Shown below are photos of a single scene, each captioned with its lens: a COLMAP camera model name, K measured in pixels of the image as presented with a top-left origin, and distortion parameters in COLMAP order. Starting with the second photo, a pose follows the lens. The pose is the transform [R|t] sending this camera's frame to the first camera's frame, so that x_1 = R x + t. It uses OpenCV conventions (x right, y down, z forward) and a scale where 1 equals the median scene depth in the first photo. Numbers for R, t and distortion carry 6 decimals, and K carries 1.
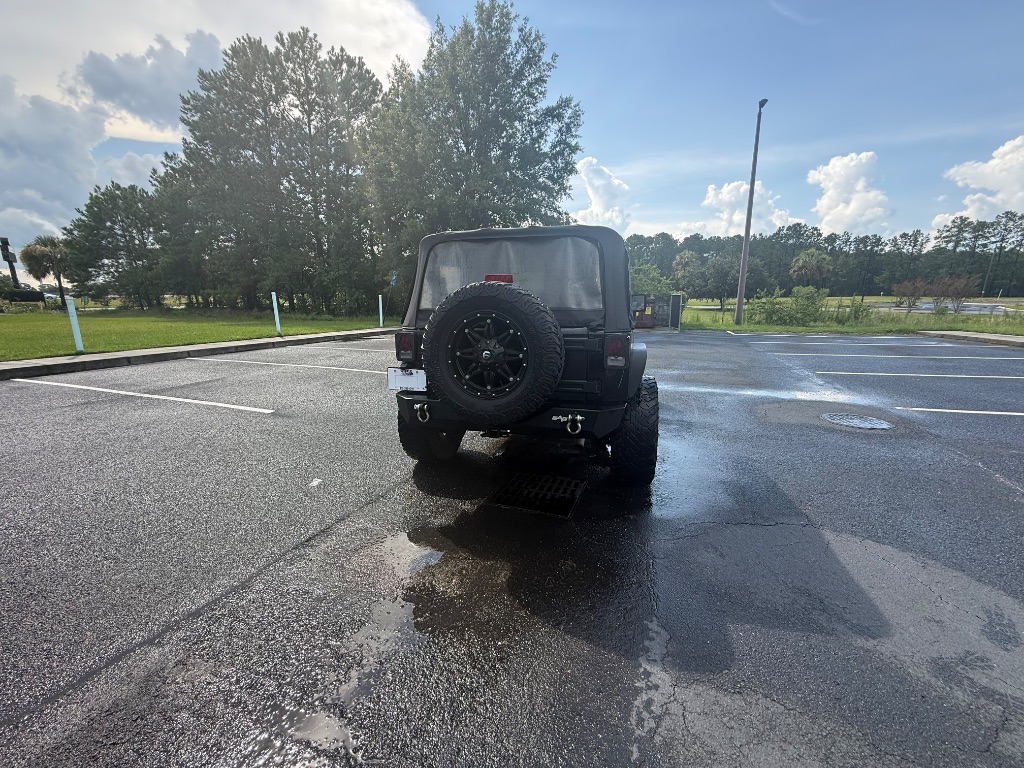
lens RADIAL K [[414.4, 0, 508.8], [0, 414.4, 384.5], [0, 0, 1]] dist [-0.000080, 0.000626]
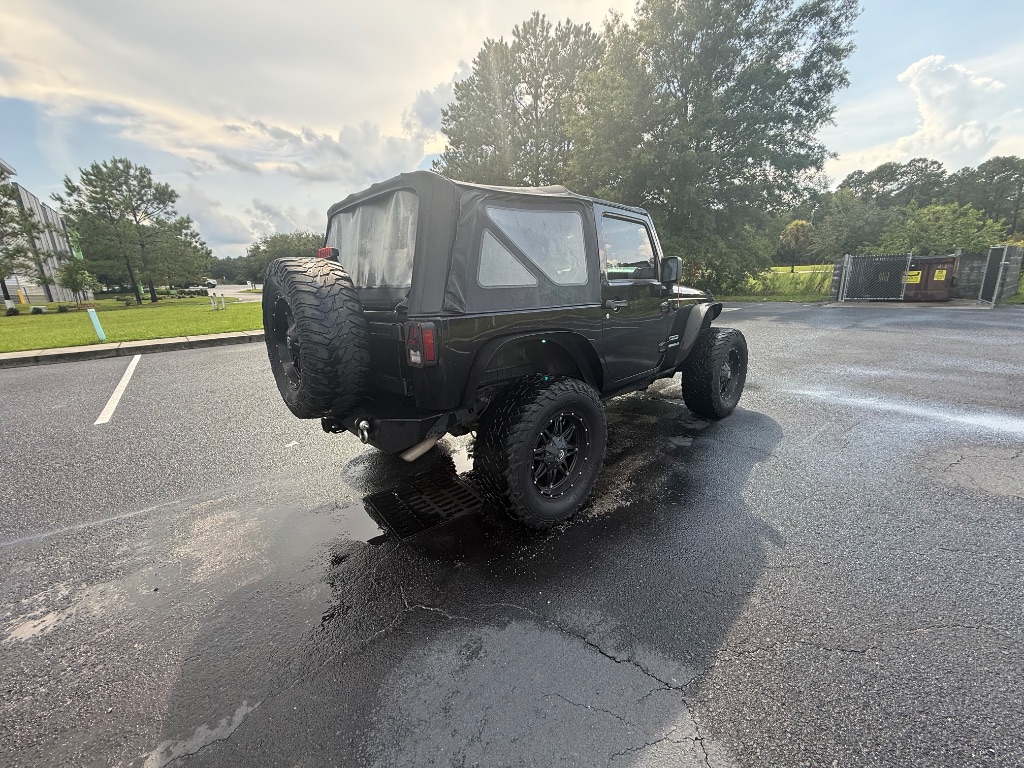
lens RADIAL K [[414.4, 0, 508.8], [0, 414.4, 384.5], [0, 0, 1]] dist [-0.000080, 0.000626]
pose [[0.848969, 0.097214, -0.519423, 0.078092], [-0.065499, 0.994711, 0.079114, -0.007775], [0.524367, -0.033143, 0.850847, 0.046037]]
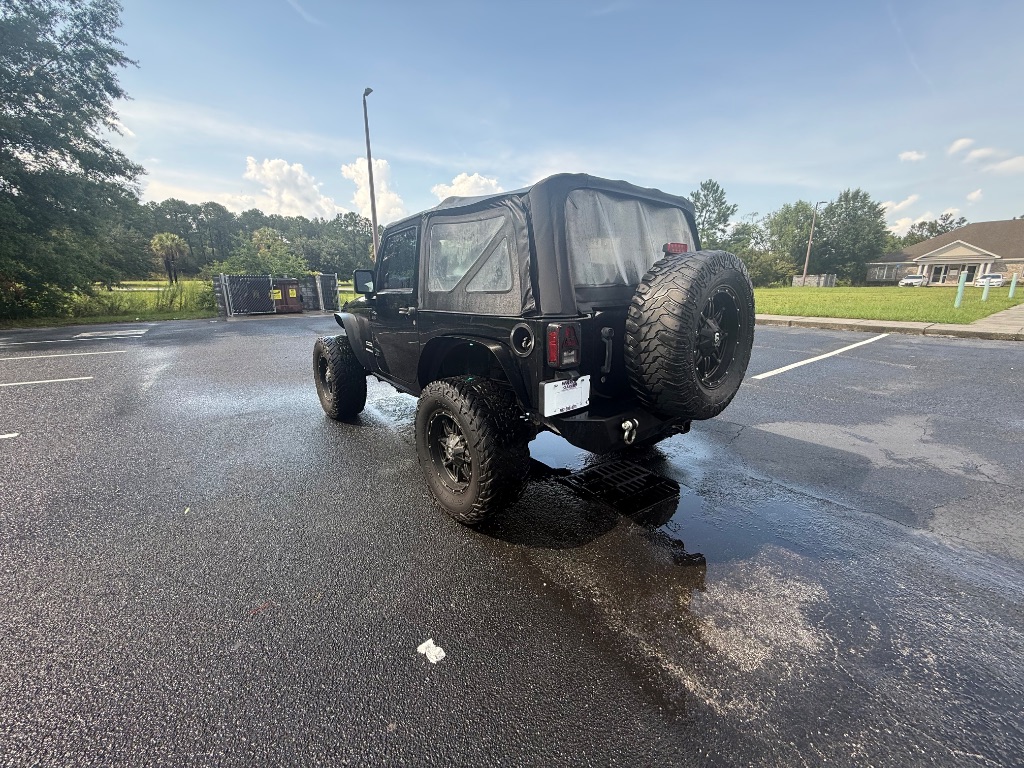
lens RADIAL K [[414.4, 0, 508.8], [0, 414.4, 384.5], [0, 0, 1]] dist [-0.000080, 0.000626]
pose [[0.566834, -0.197245, 0.799871, -0.101420], [0.164698, 0.978446, 0.124567, -0.015484], [-0.807201, 0.061129, 0.587103, 0.085021]]
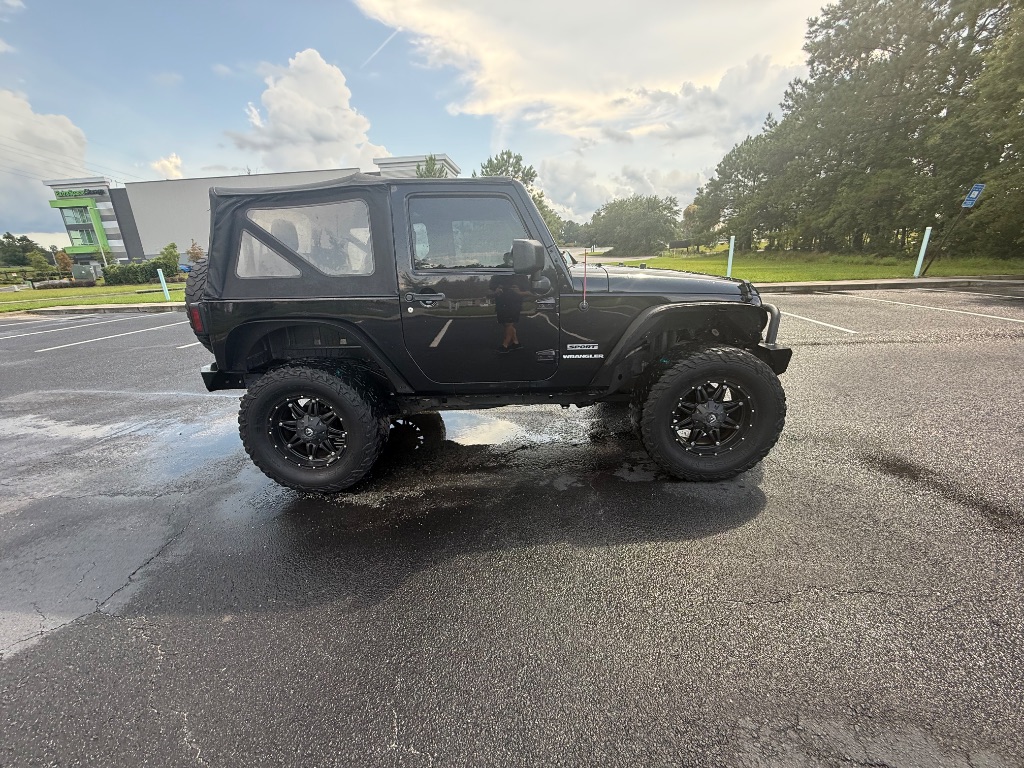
lens RADIAL K [[414.4, 0, 508.8], [0, 414.4, 384.5], [0, 0, 1]] dist [-0.000080, 0.000626]
pose [[0.249361, 0.275241, -0.928473, 0.140676], [-0.148409, 0.958295, 0.244223, -0.027788], [0.956971, 0.076894, 0.279810, 0.141289]]
